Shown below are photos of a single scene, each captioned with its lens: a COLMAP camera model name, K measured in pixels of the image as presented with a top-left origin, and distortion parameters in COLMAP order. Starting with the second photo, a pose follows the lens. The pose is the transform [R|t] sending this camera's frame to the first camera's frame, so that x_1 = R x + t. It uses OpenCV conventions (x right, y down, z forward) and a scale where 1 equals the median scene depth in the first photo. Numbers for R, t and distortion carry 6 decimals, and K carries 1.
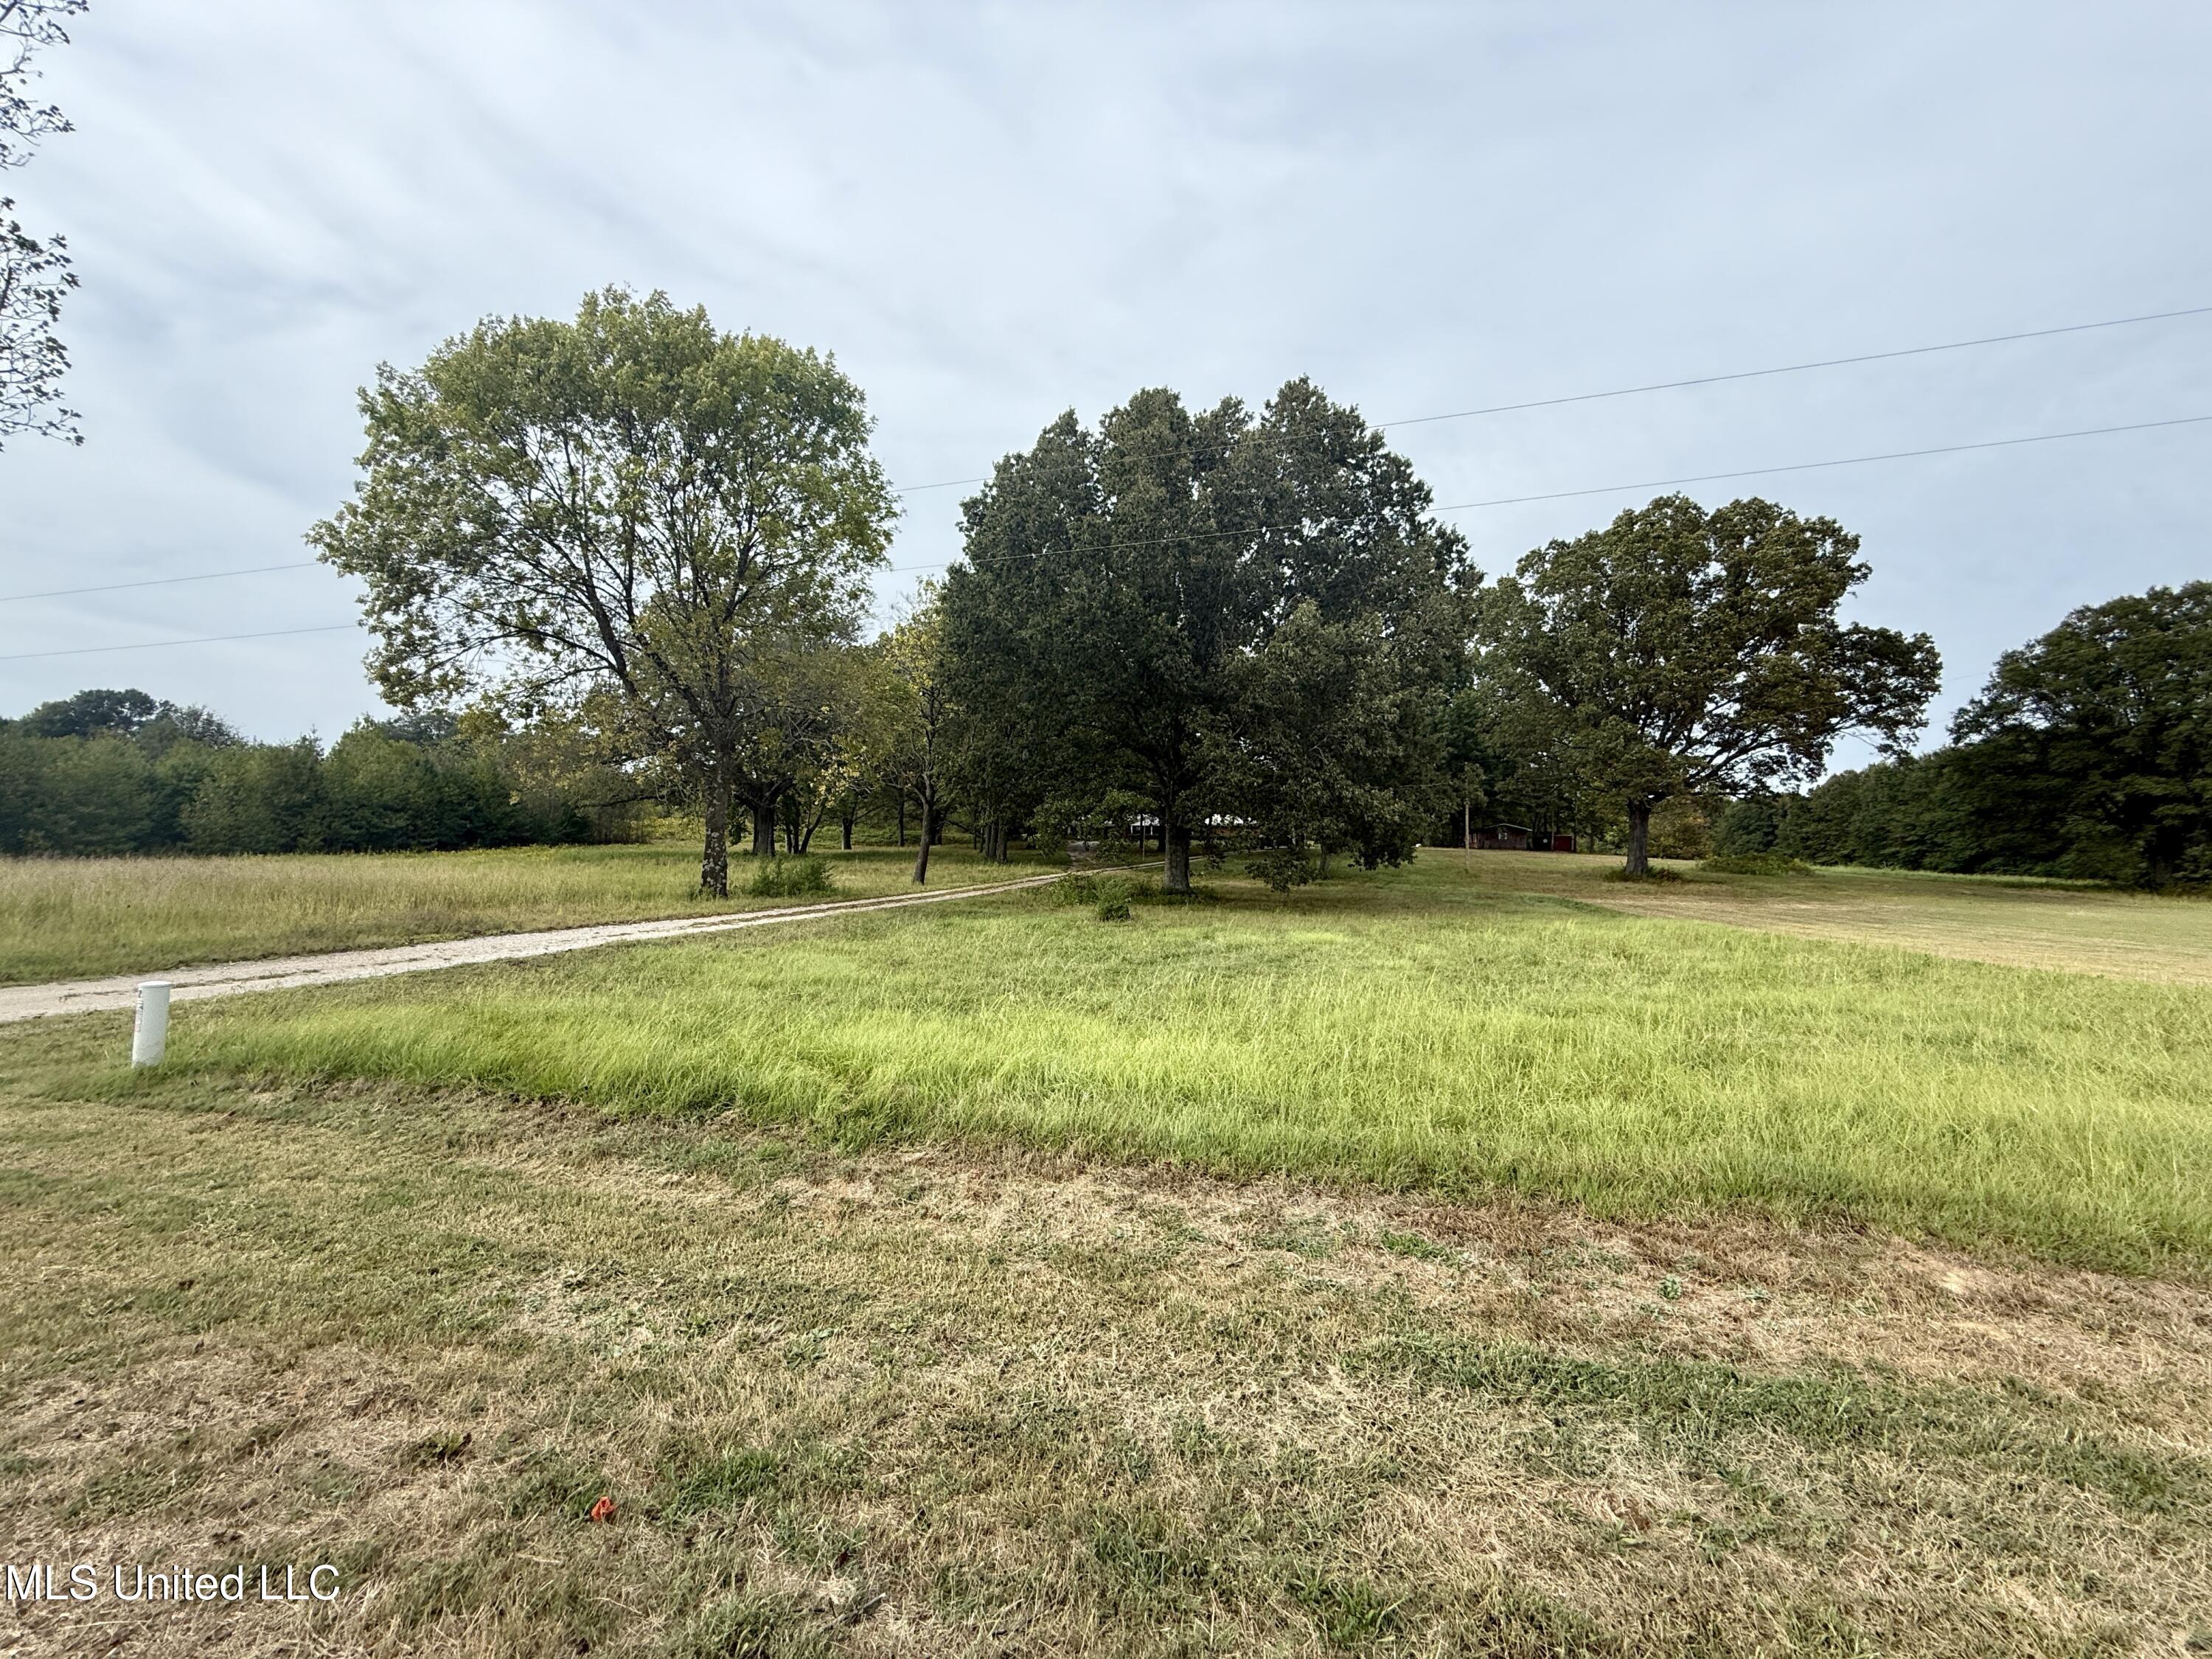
lens RADIAL K [[885.4, 0, 1103.2], [0, 885.4, 832.1], [0, 0, 1]] dist [0.003788, 0.000264]
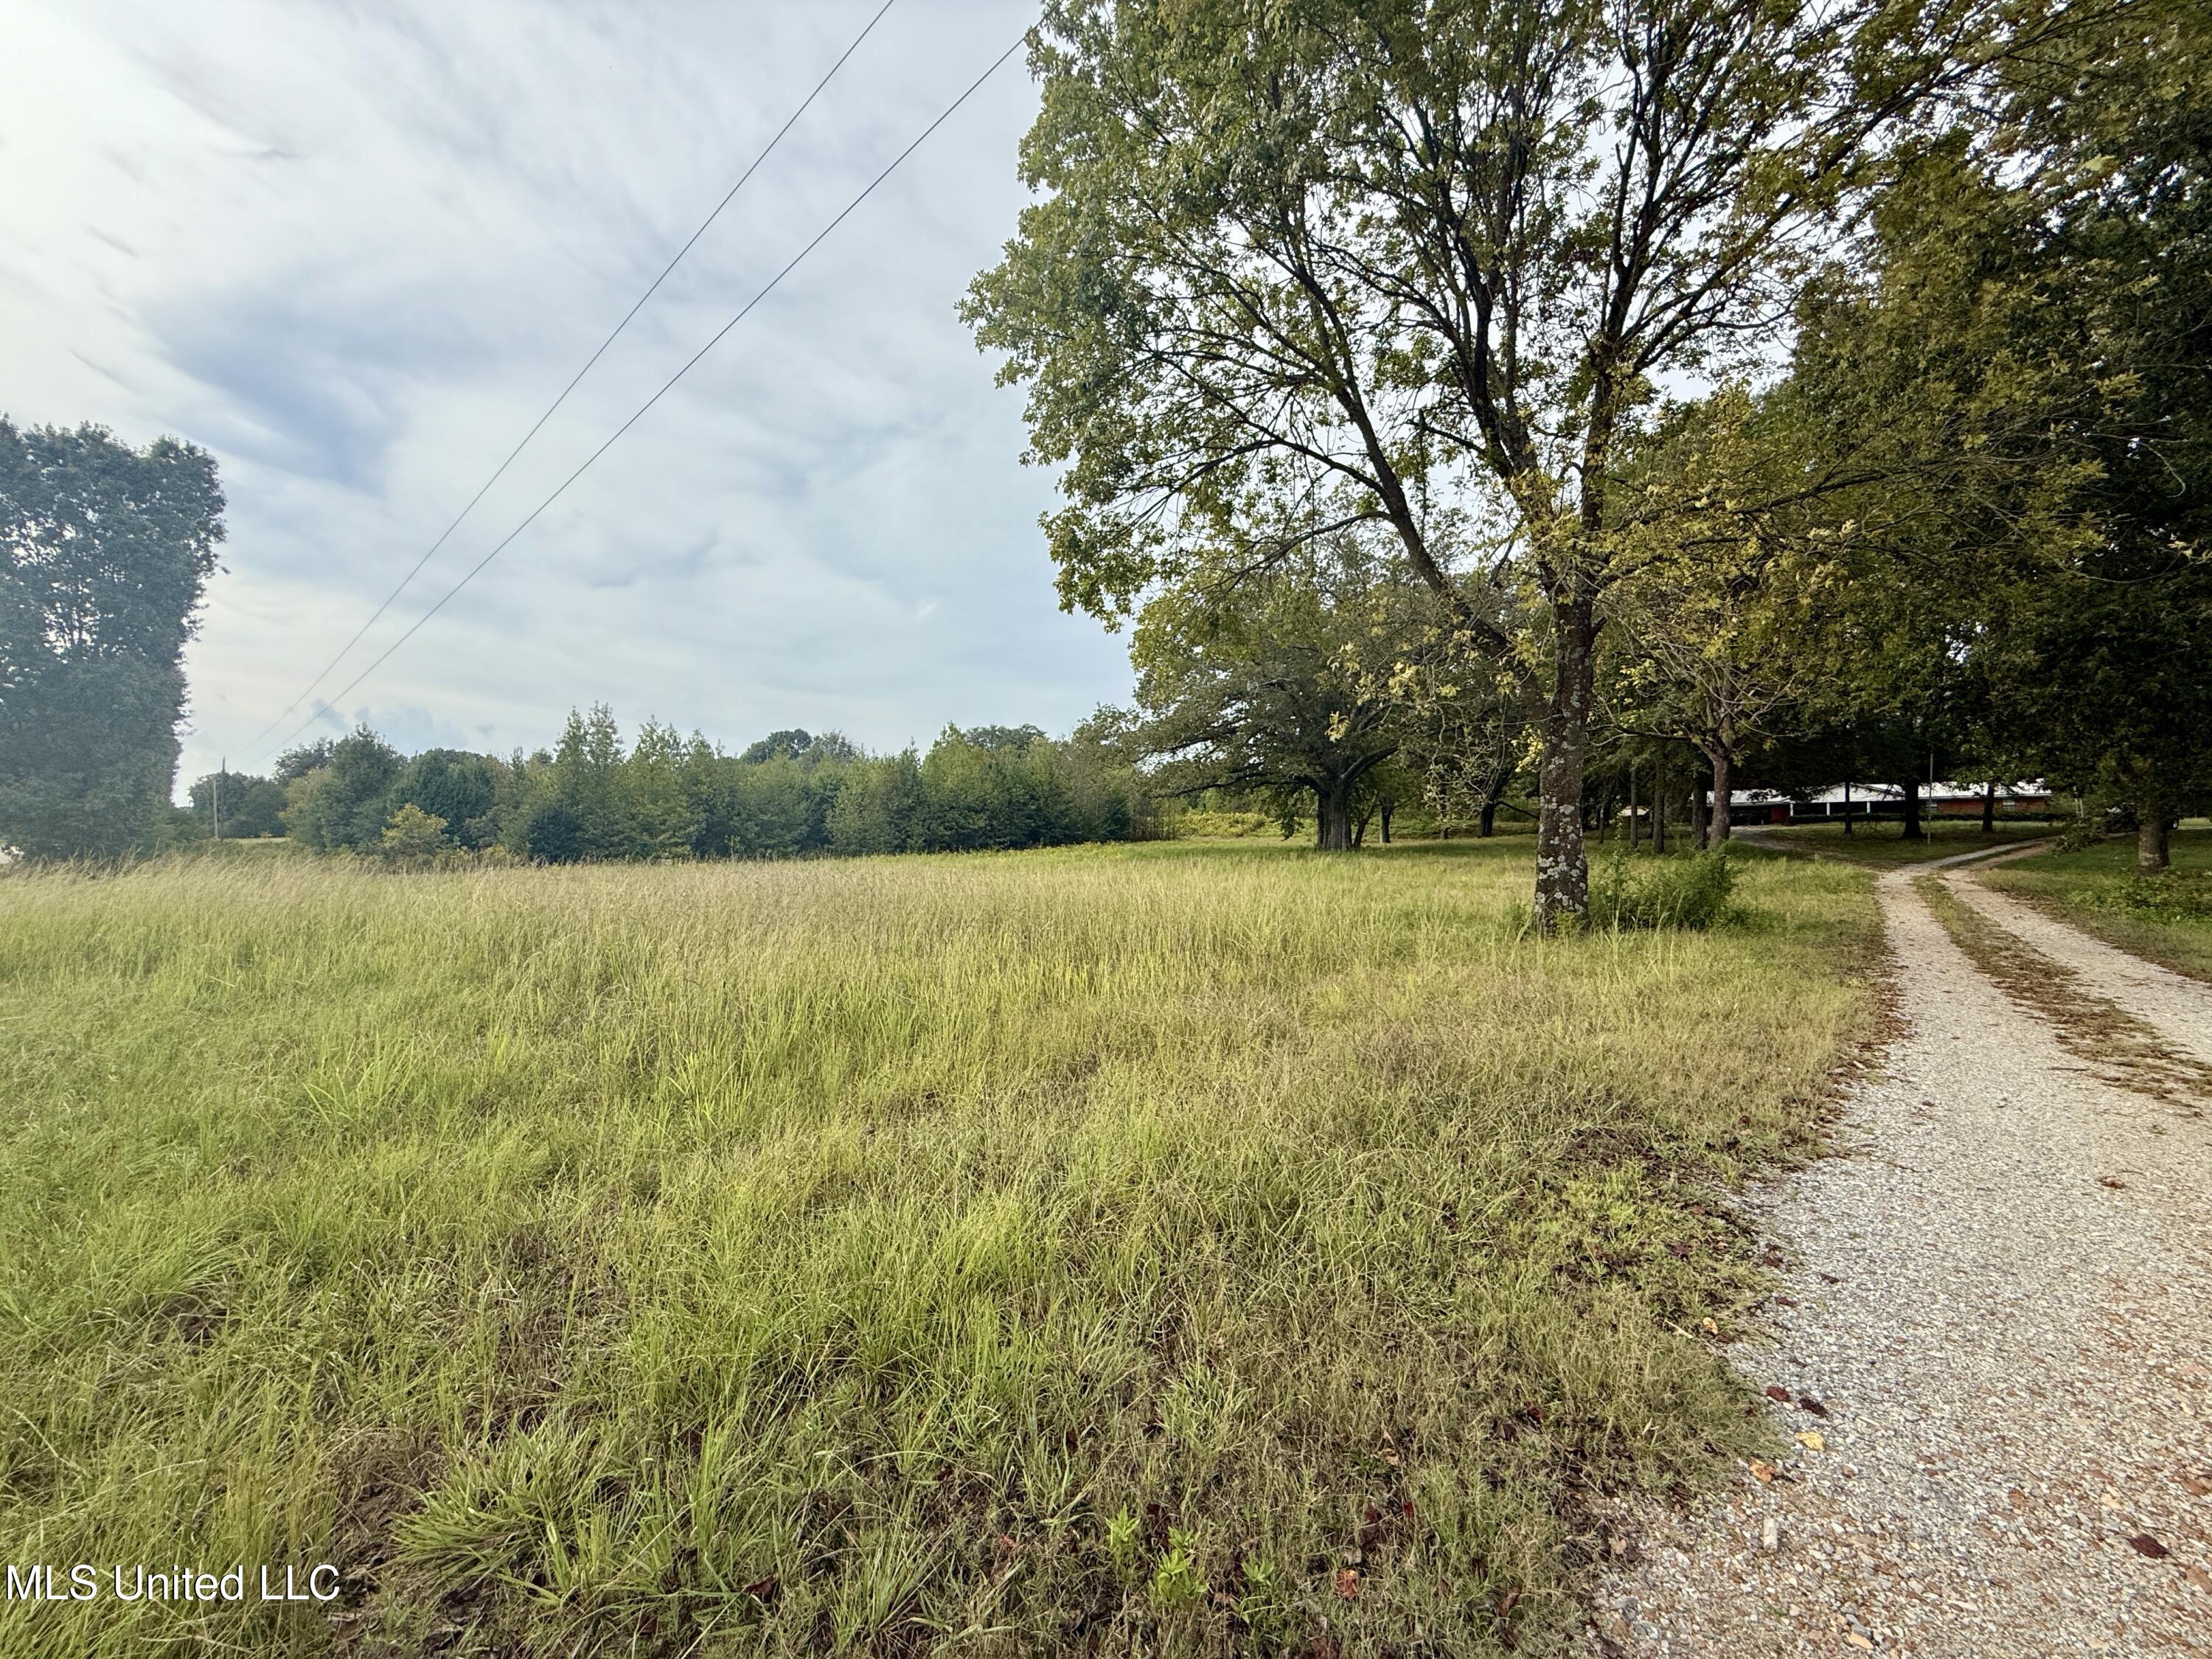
lens RADIAL K [[885.4, 0, 1107.8], [0, 885.4, 838.5], [0, 0, 1]] dist [0.003788, 0.000264]
pose [[0.877805, -0.018719, -0.478653, -0.163649], [0.025011, 0.999664, 0.006773, 0.003805], [0.478365, -0.017917, 0.877978, 0.160822]]
